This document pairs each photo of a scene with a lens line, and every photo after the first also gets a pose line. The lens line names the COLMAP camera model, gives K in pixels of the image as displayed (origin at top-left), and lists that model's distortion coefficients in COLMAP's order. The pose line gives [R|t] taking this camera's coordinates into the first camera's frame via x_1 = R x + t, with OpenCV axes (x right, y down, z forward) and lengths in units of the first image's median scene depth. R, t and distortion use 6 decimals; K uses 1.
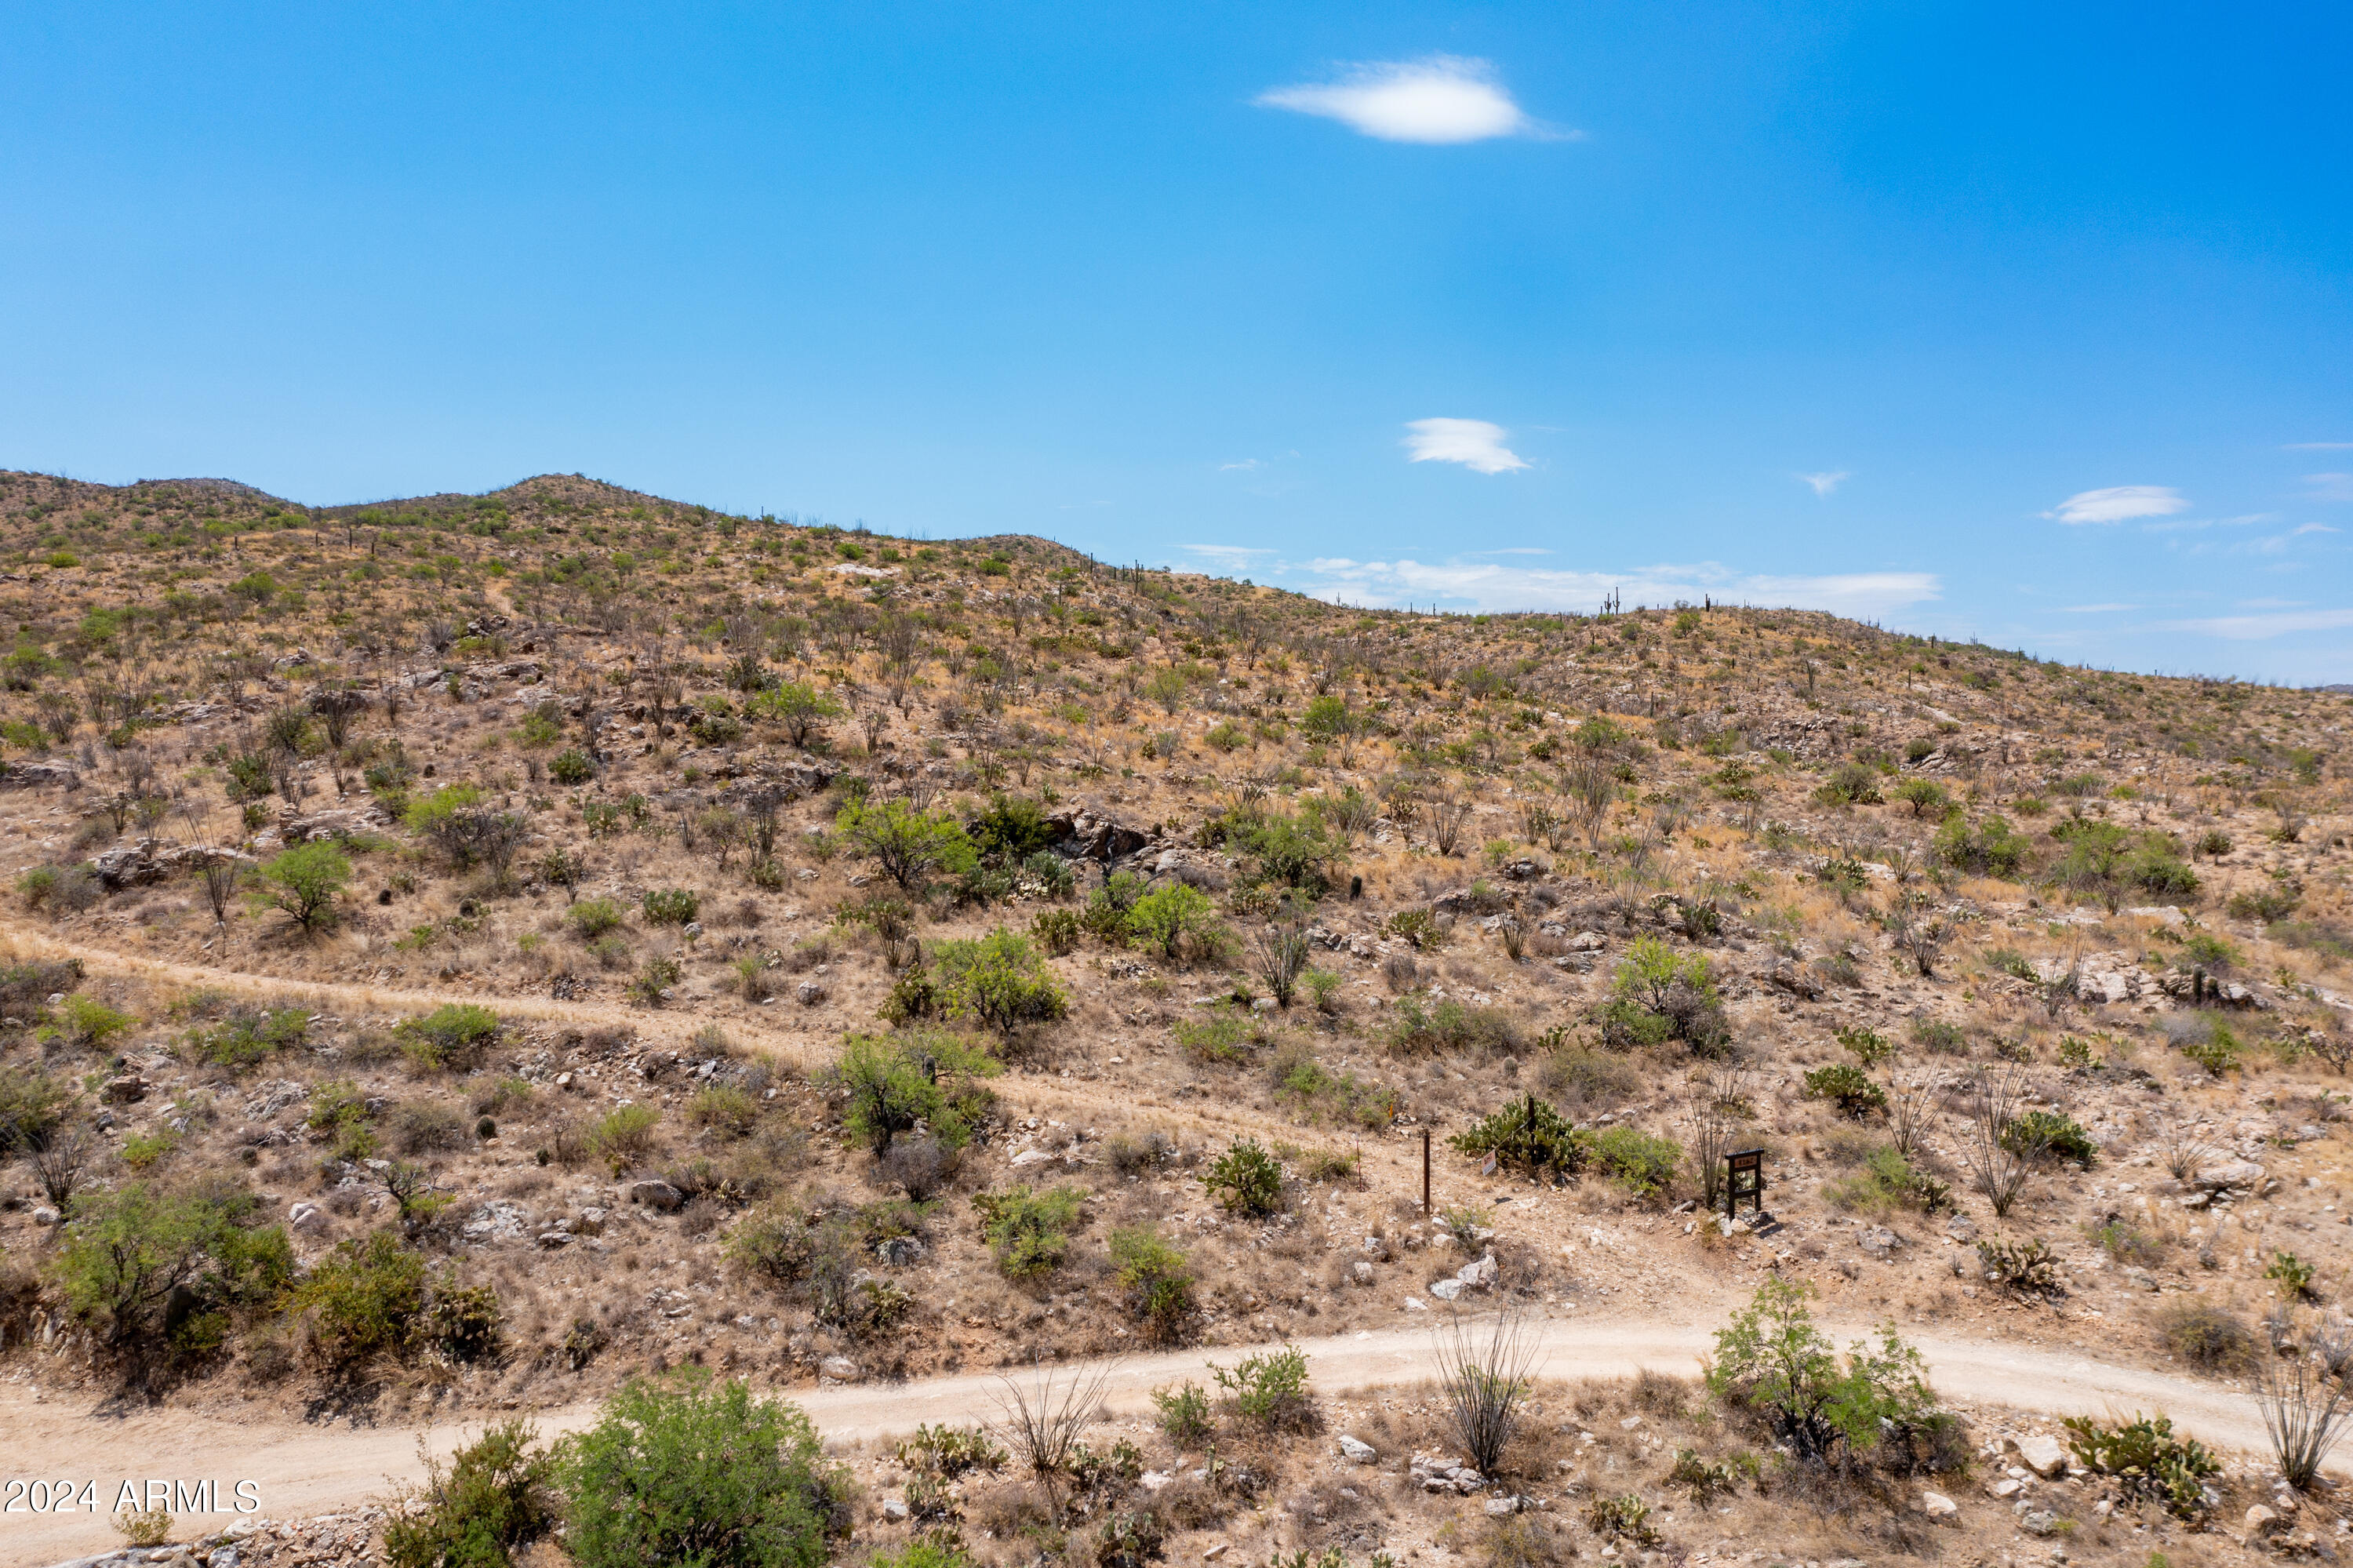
lens RADIAL K [[1857.1, 0, 1176.8], [0, 1857.1, 773.9], [0, 0, 1]] dist [-0.010219, 0.005485]
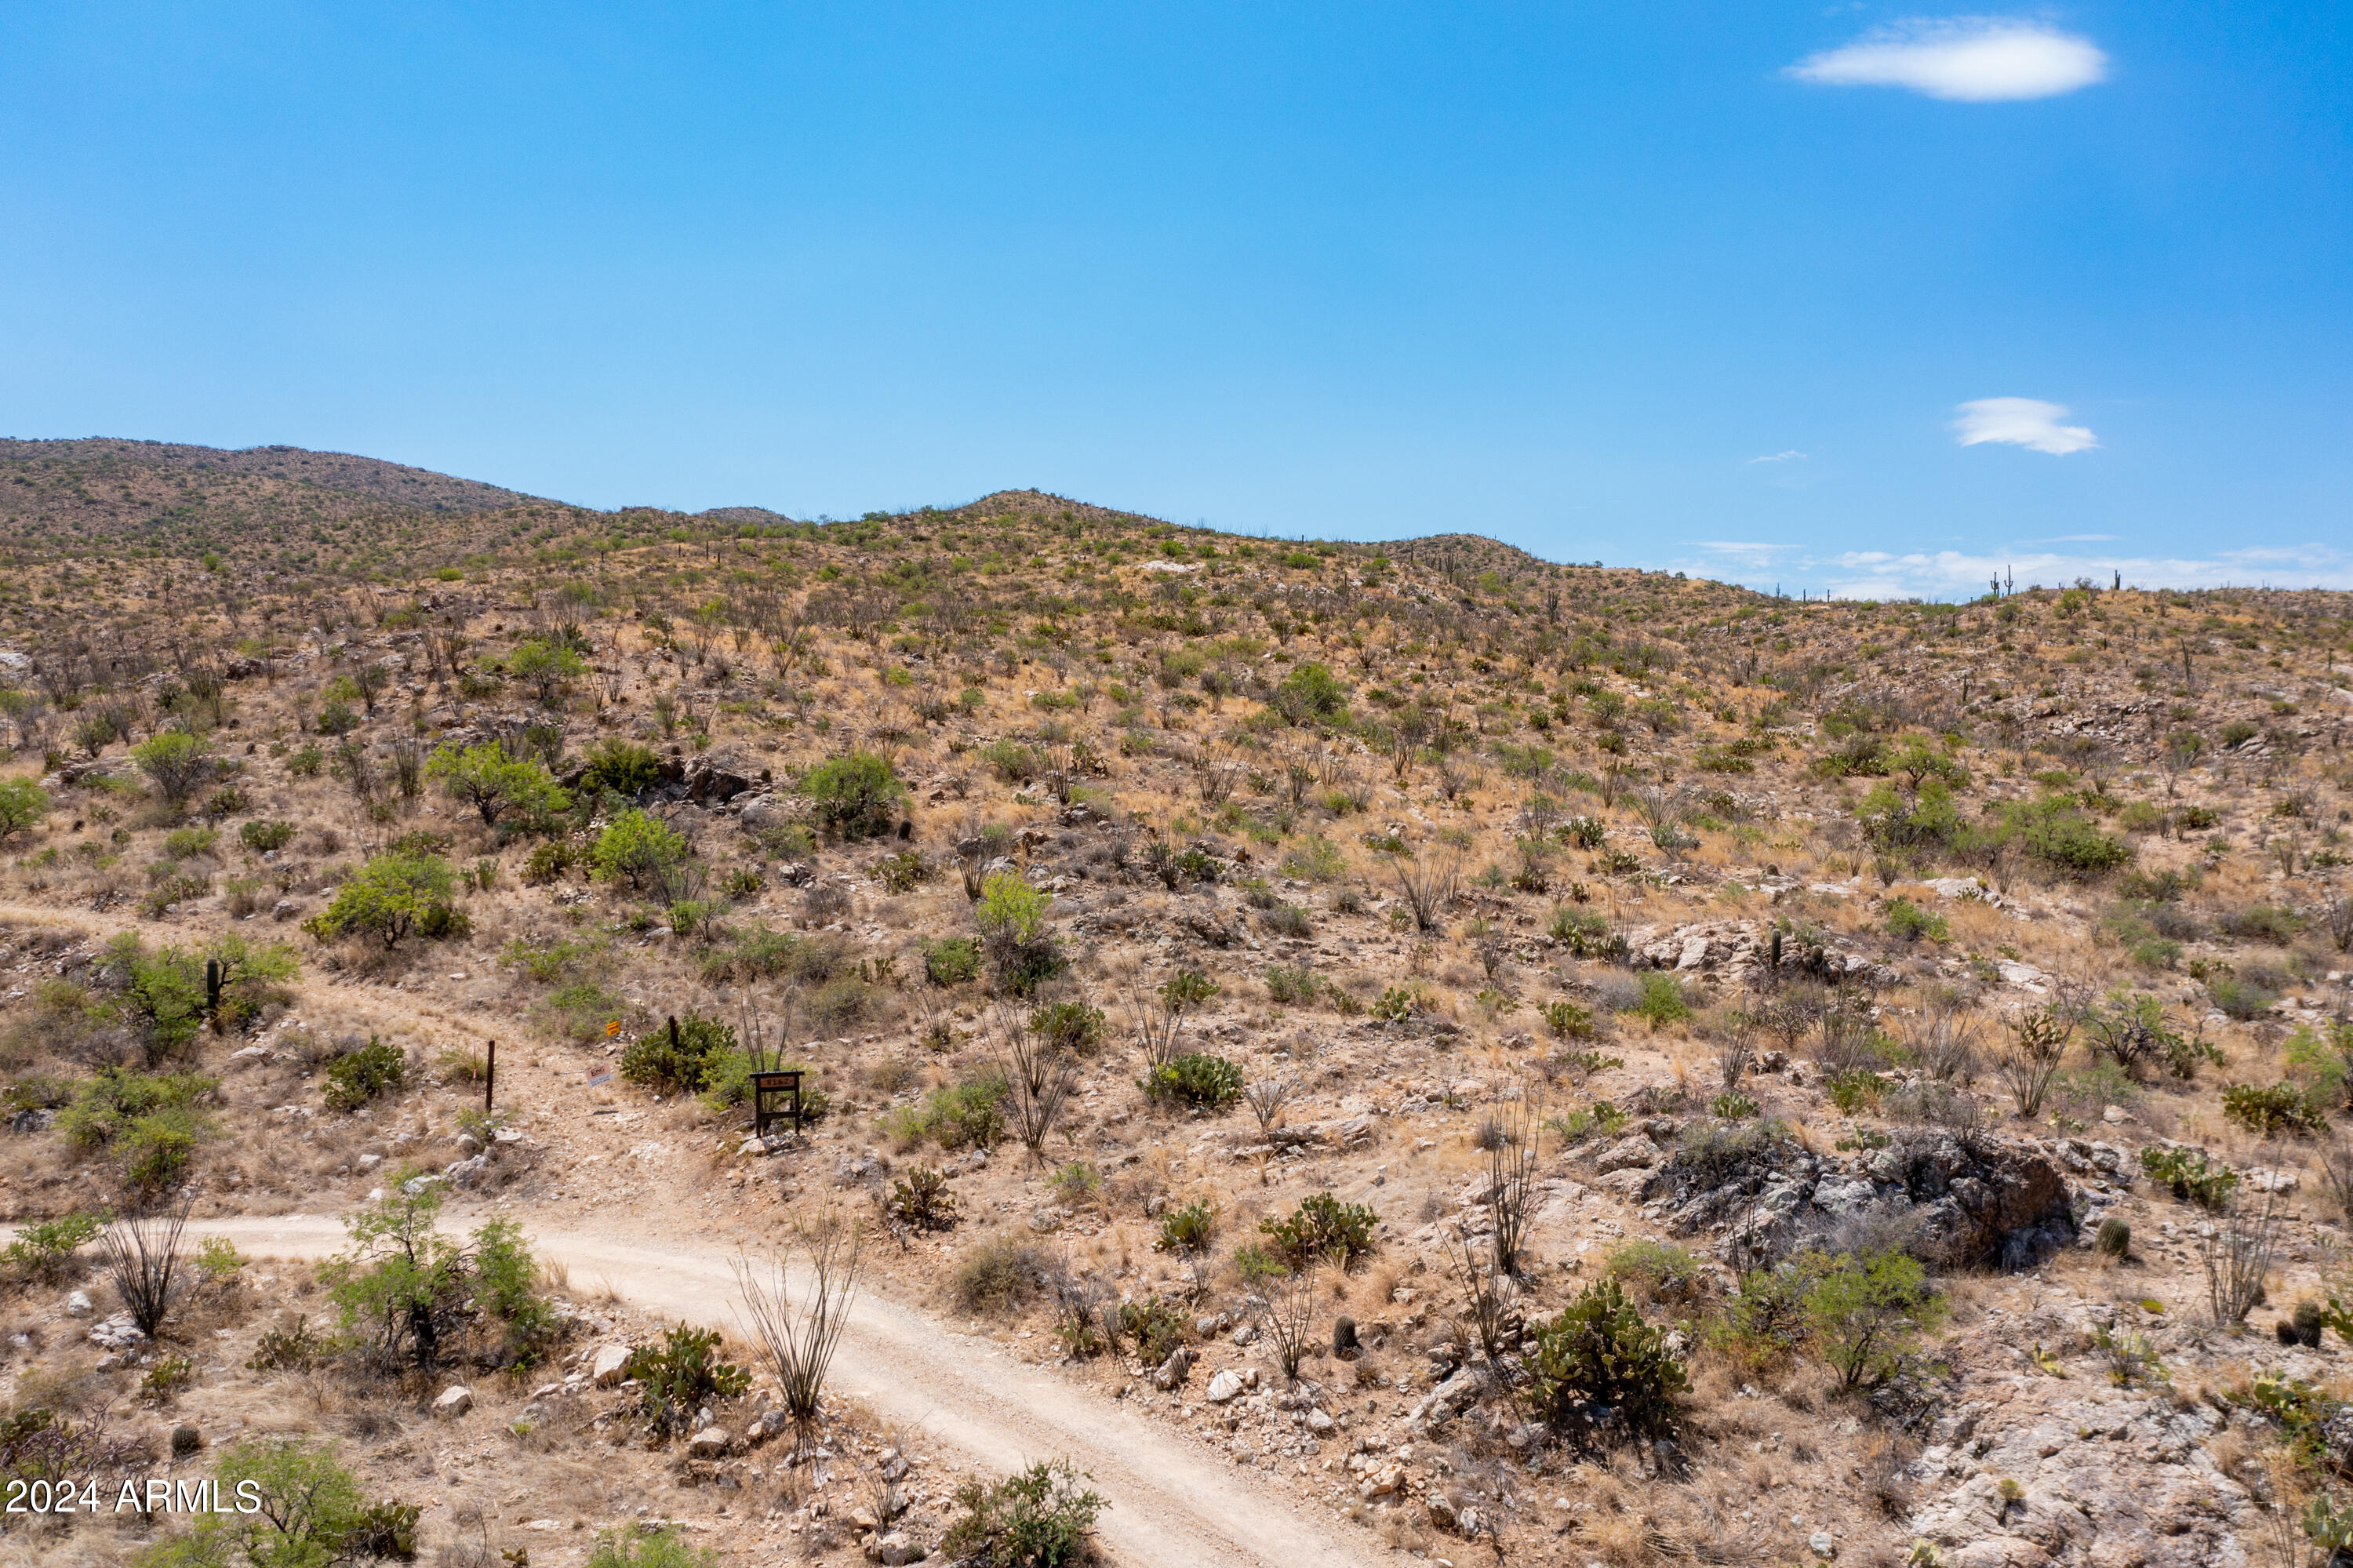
lens RADIAL K [[1857.1, 0, 1175.1], [0, 1857.1, 803.6], [0, 0, 1]] dist [-0.010219, 0.005485]
pose [[0.964395, 0.006330, -0.264391, 0.468324], [-0.002896, 0.999906, 0.013376, 0.030647], [0.264451, -0.012135, 0.964323, 0.073442]]
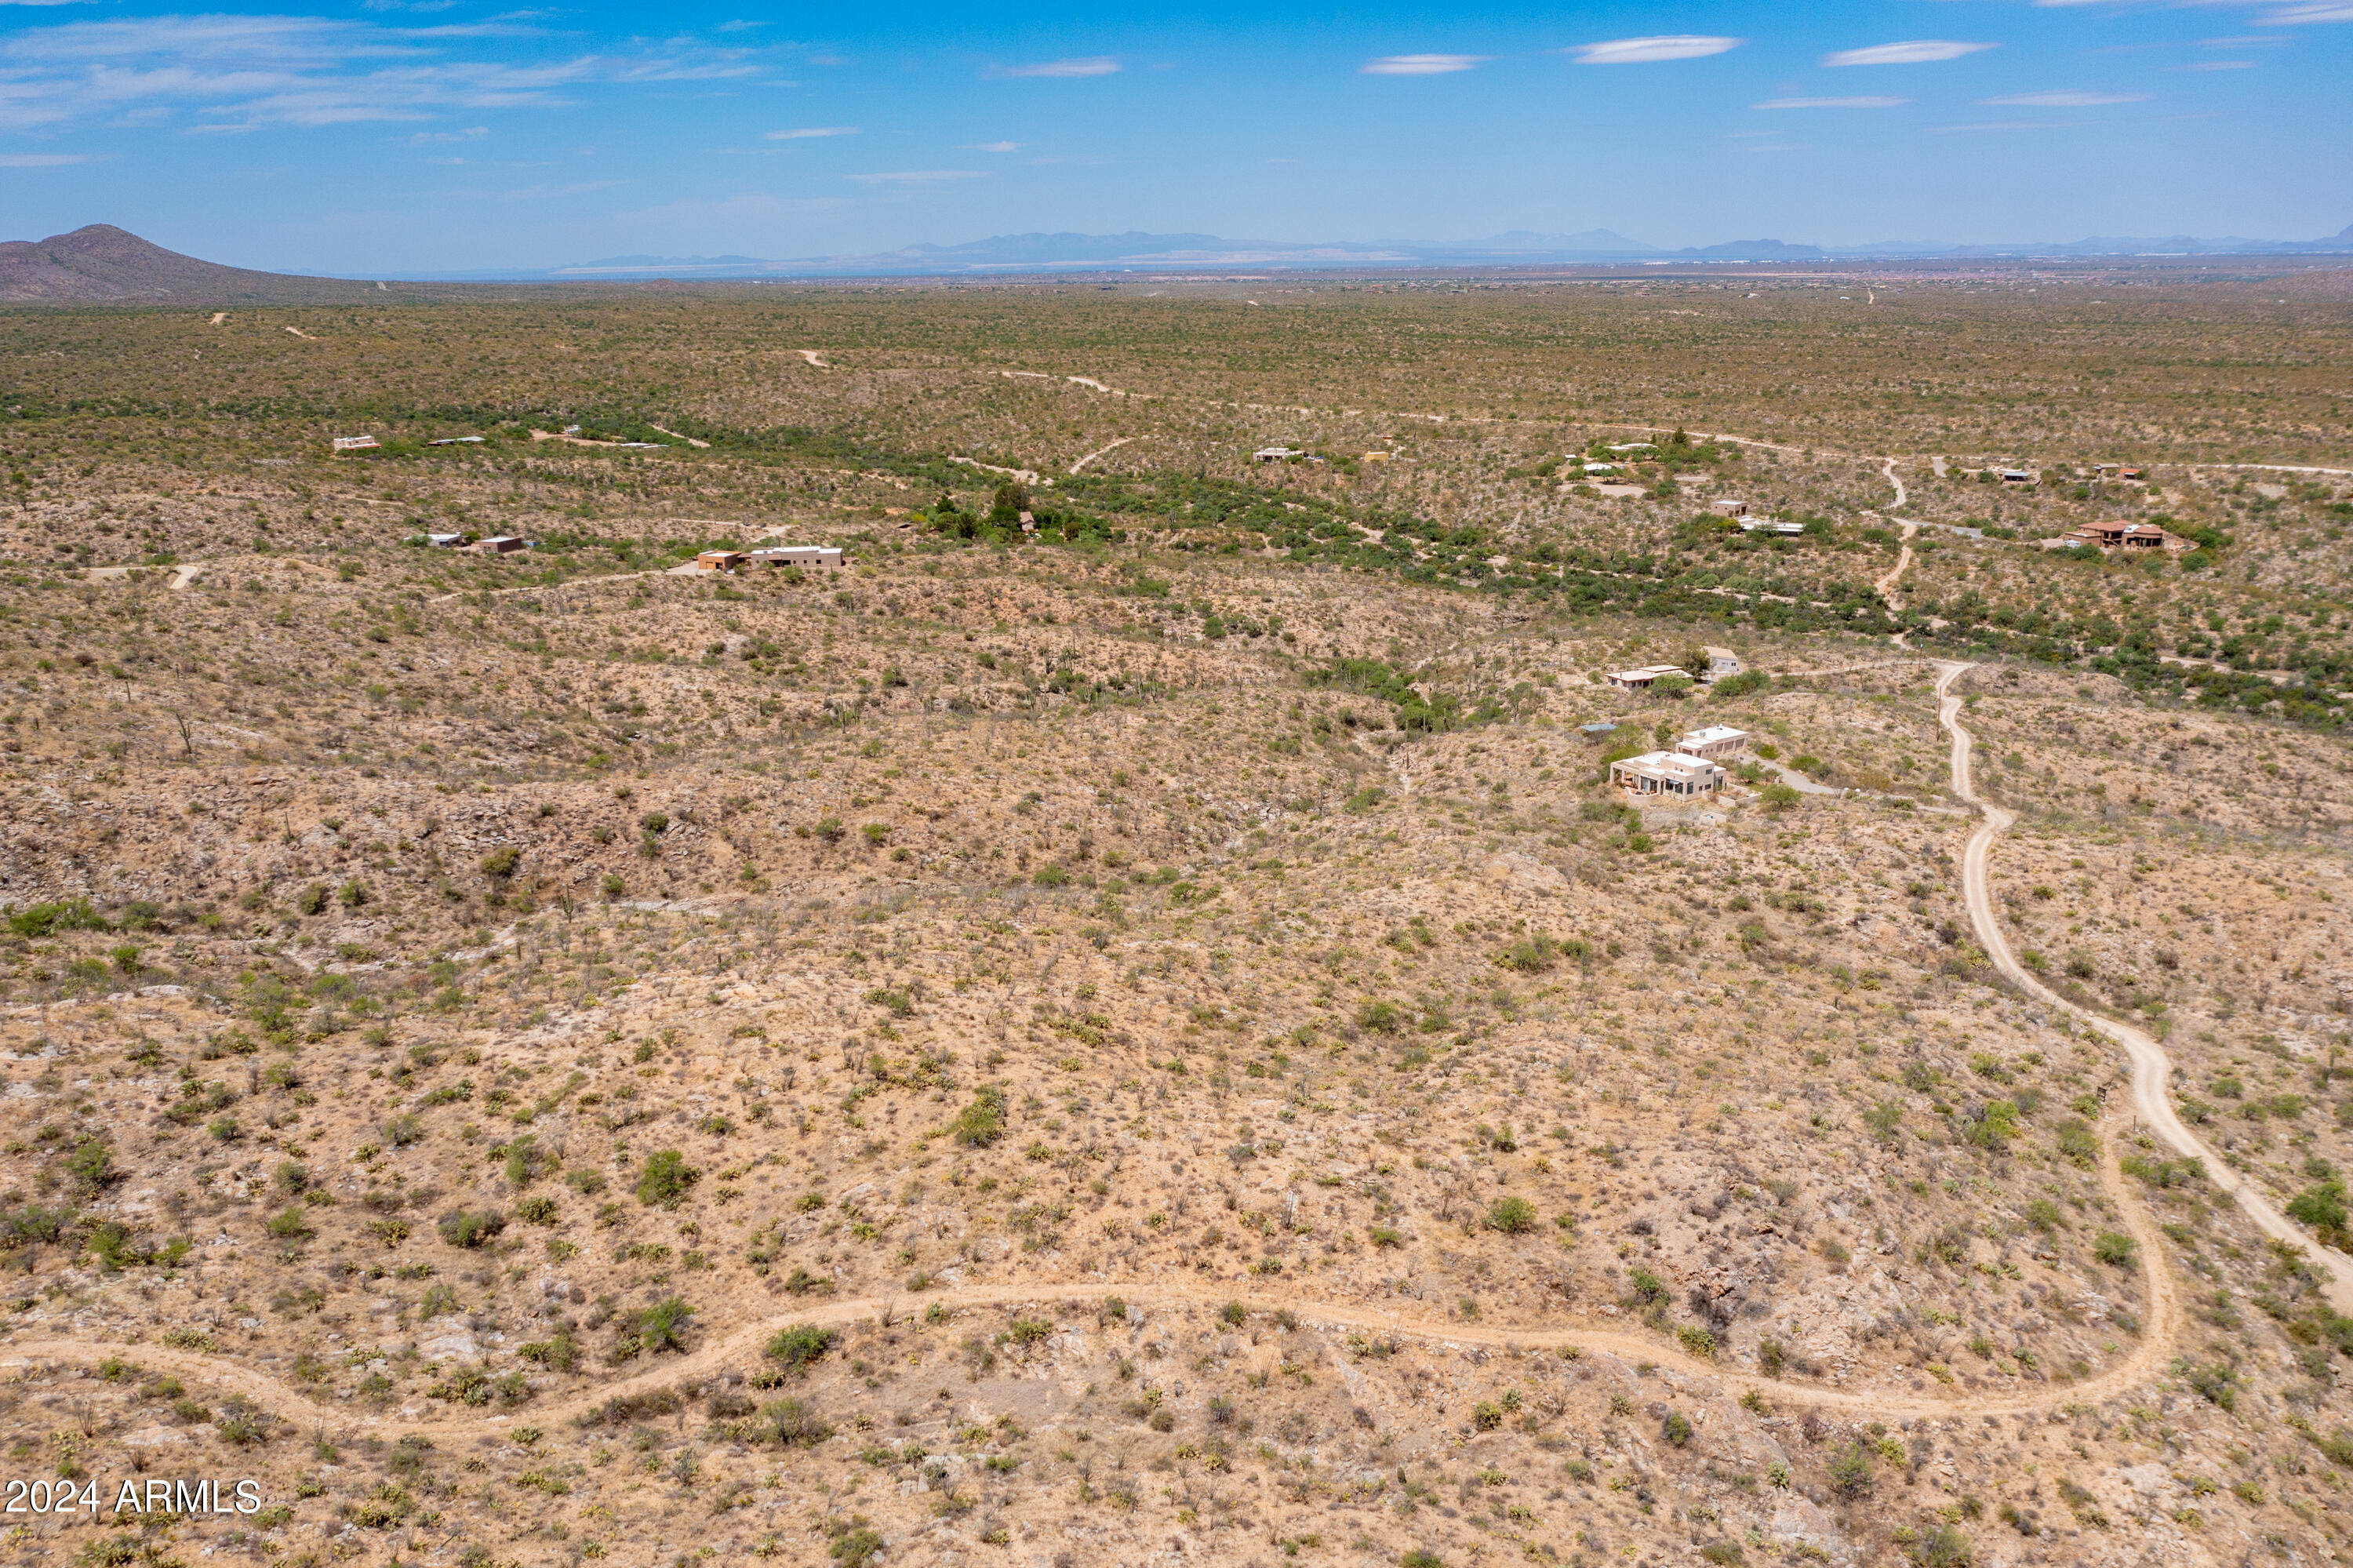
lens RADIAL K [[1857.1, 0, 1175.9], [0, 1857.1, 766.9], [0, 0, 1]] dist [-0.010219, 0.005485]
pose [[0.018284, -0.269336, 0.962873, -2.472840], [0.032281, 0.962691, 0.268672, -1.174049], [-0.999312, 0.026170, 0.026296, 1.960052]]
